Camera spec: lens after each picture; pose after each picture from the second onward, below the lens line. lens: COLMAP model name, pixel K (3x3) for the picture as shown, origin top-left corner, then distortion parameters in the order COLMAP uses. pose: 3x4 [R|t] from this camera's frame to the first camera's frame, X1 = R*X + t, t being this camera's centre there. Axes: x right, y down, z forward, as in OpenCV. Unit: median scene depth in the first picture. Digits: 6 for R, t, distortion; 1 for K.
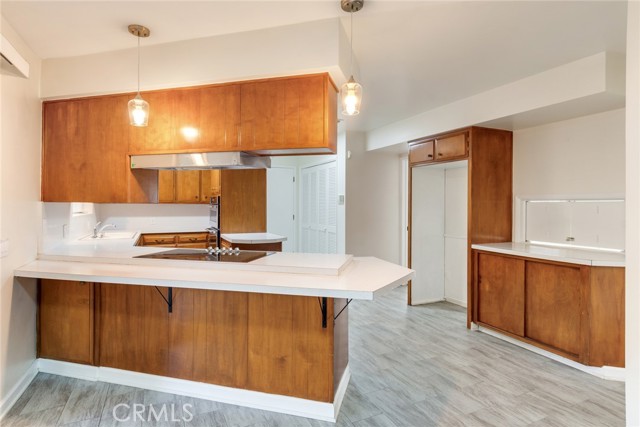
lens RADIAL K [[338.2, 0, 312.0], [0, 338.2, 202.7], [0, 0, 1]] dist [0.002508, 0.000813]
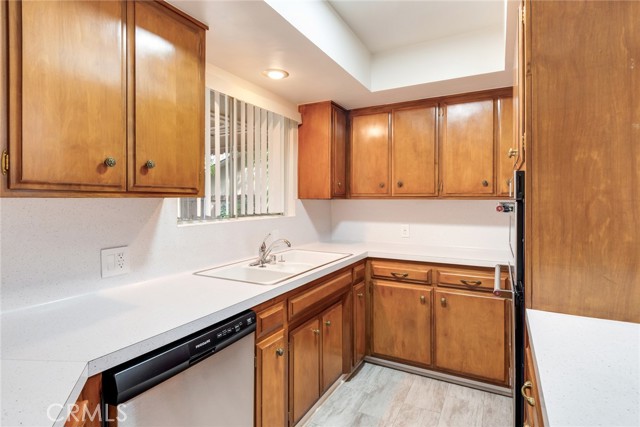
lens RADIAL K [[338.2, 0, 312.0], [0, 338.2, 202.7], [0, 0, 1]] dist [0.002508, 0.000813]
pose [[0.592573, 0.001289, -0.805516, -0.132232], [0.005856, 0.999965, 0.005908, 0.004330], [0.805496, -0.008218, 0.592545, 0.609747]]
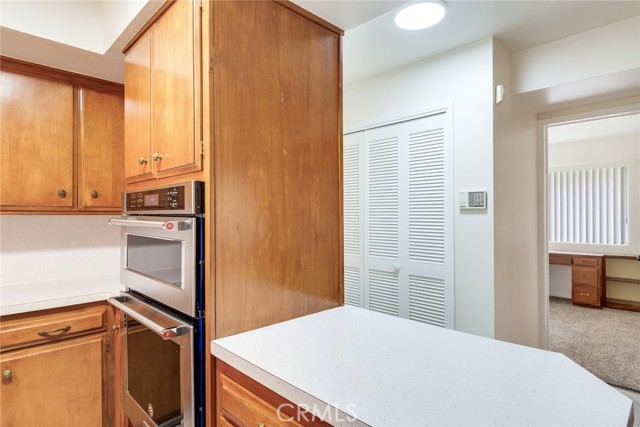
lens RADIAL K [[350.3, 0, 304.0], [0, 350.3, 213.1], [0, 0, 1]] dist [0.003835, 0.000694]
pose [[0.942832, -0.004808, 0.333235, -0.255085], [0.005359, 0.999985, -0.000733, 0.003869], [-0.333226, 0.002477, 0.942844, 0.652831]]
